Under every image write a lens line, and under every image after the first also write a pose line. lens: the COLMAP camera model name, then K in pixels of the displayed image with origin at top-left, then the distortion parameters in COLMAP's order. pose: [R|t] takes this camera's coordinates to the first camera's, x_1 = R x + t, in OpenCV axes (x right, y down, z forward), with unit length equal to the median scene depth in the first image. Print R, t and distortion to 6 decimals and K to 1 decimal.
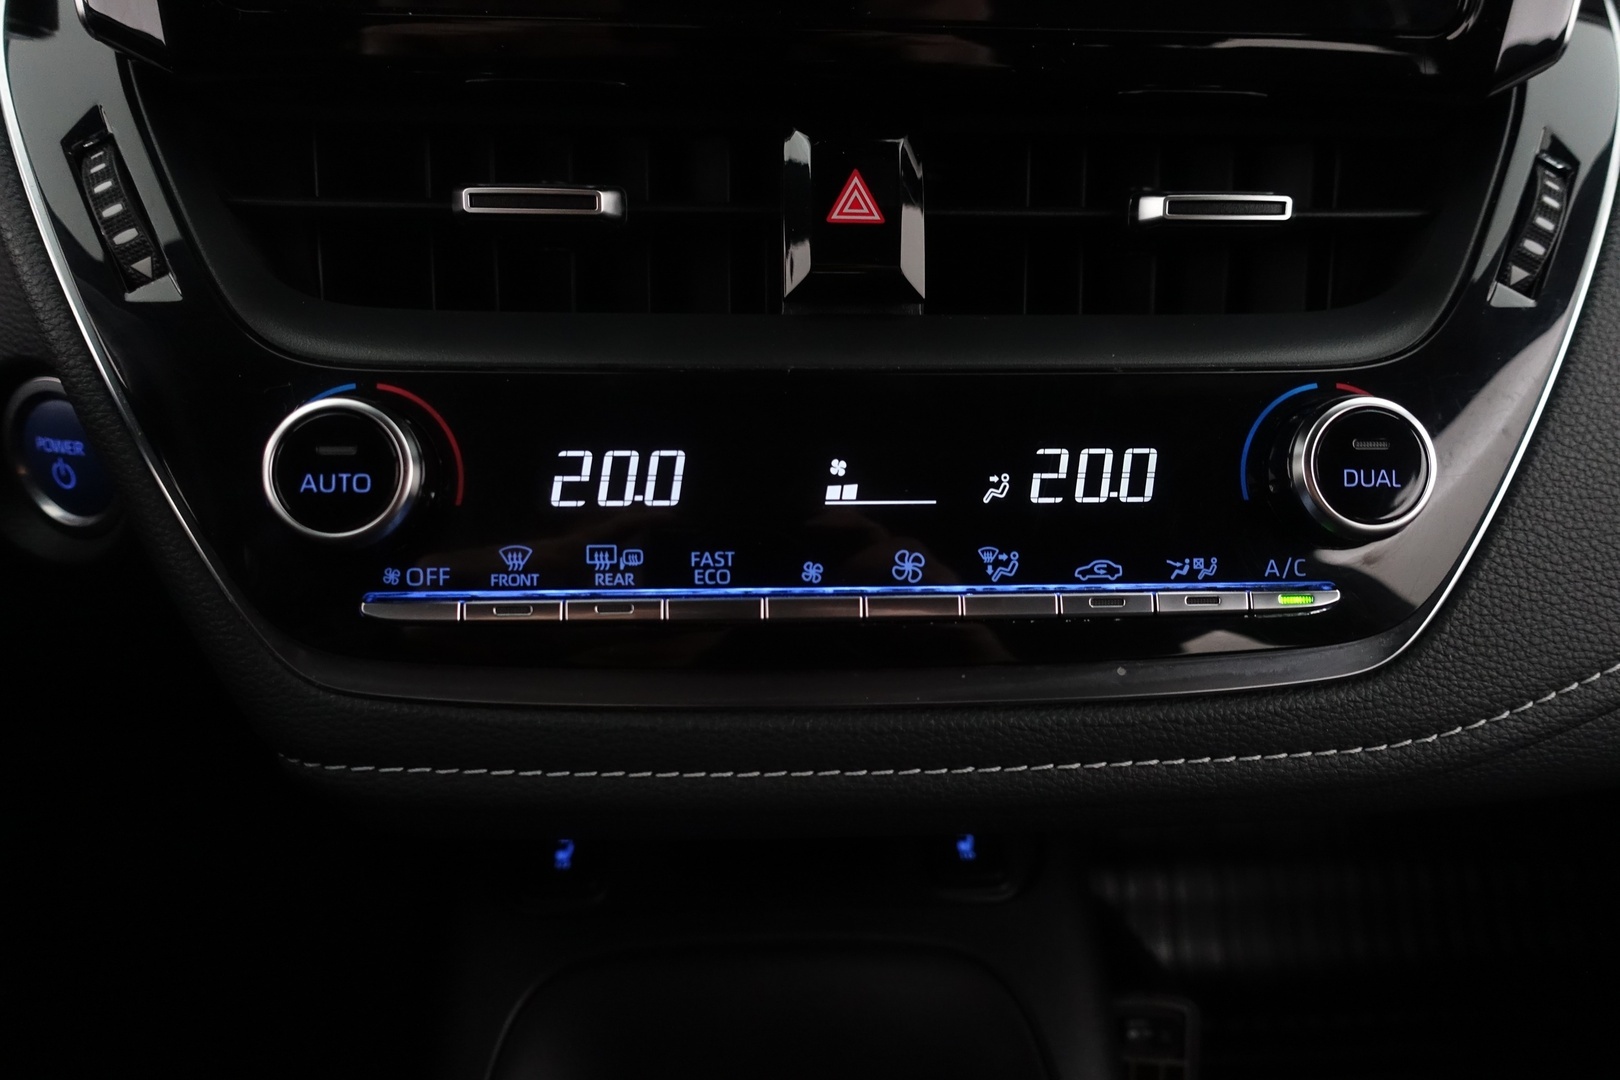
lens RADIAL K [[1101.7, 0, 810.0], [0, 1101.7, 540.0], [0, 0, 1]] dist [0.004209, 0.001804]
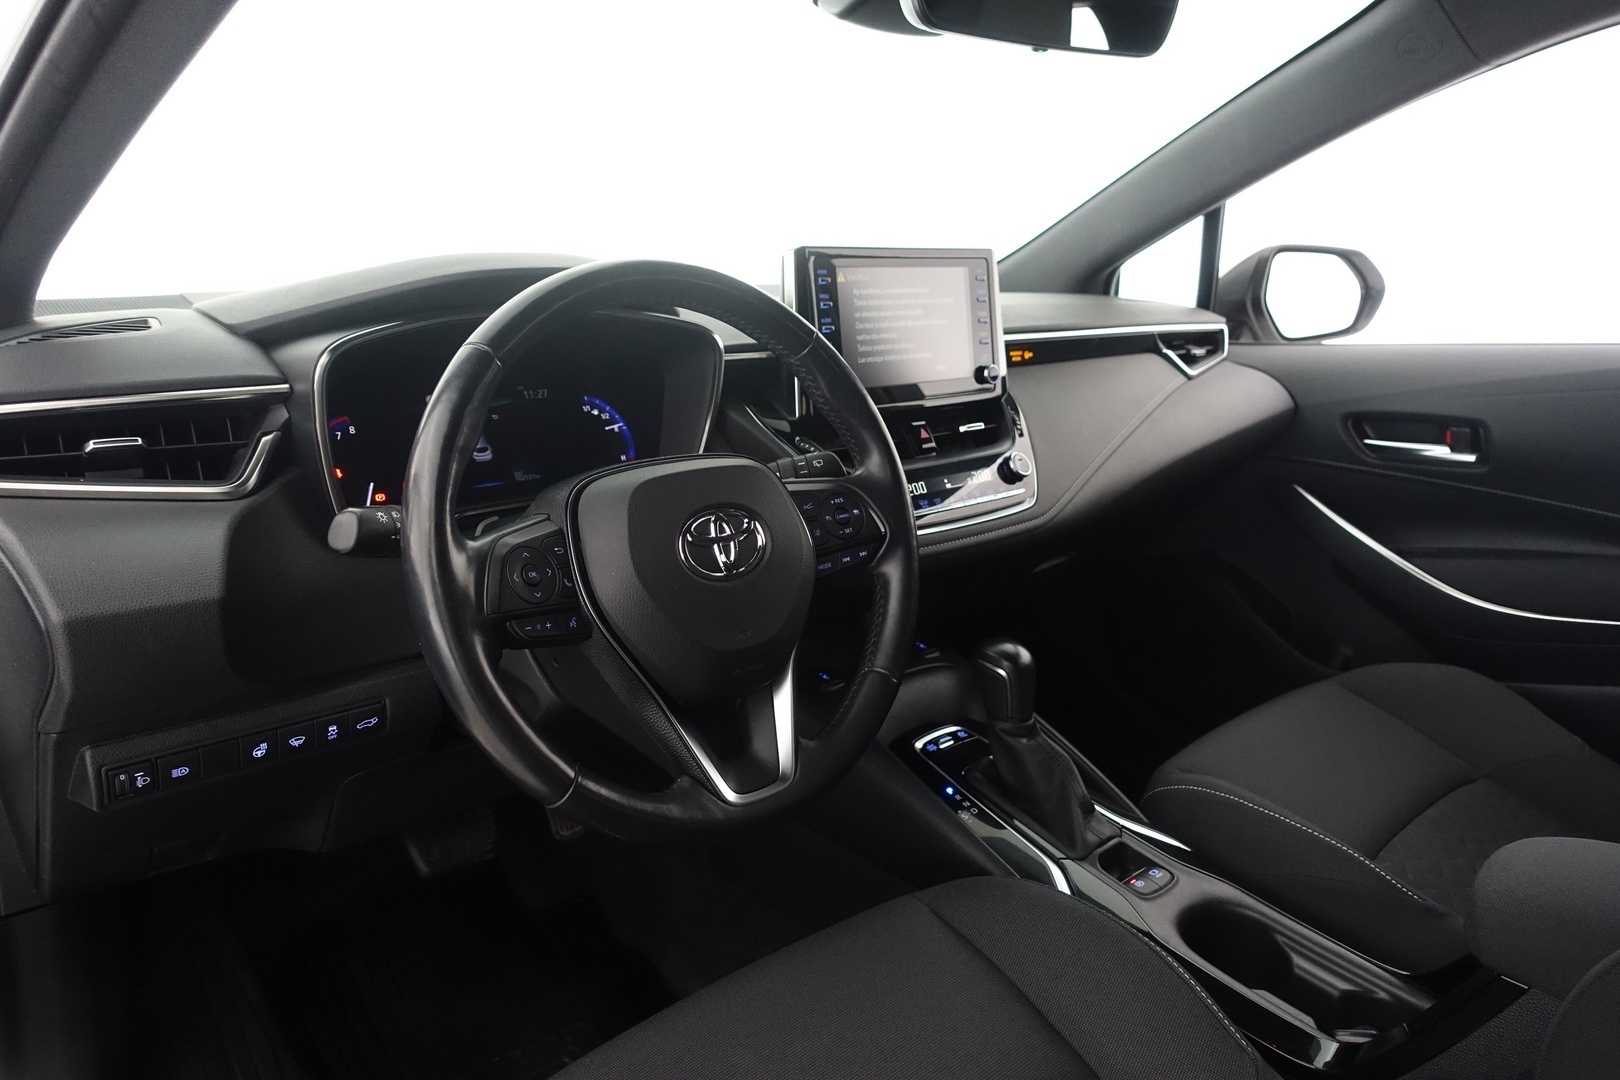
lens RADIAL K [[1116.4, 0, 810.0], [0, 1116.4, 540.0], [0, 0, 1]] dist [-0.003147, 0.000853]
pose [[0.785677, -0.176529, 0.592916, -3.457276], [0.357206, 0.911961, -0.201818, 0.962065], [-0.505089, 0.370357, 0.779564, -2.483040]]
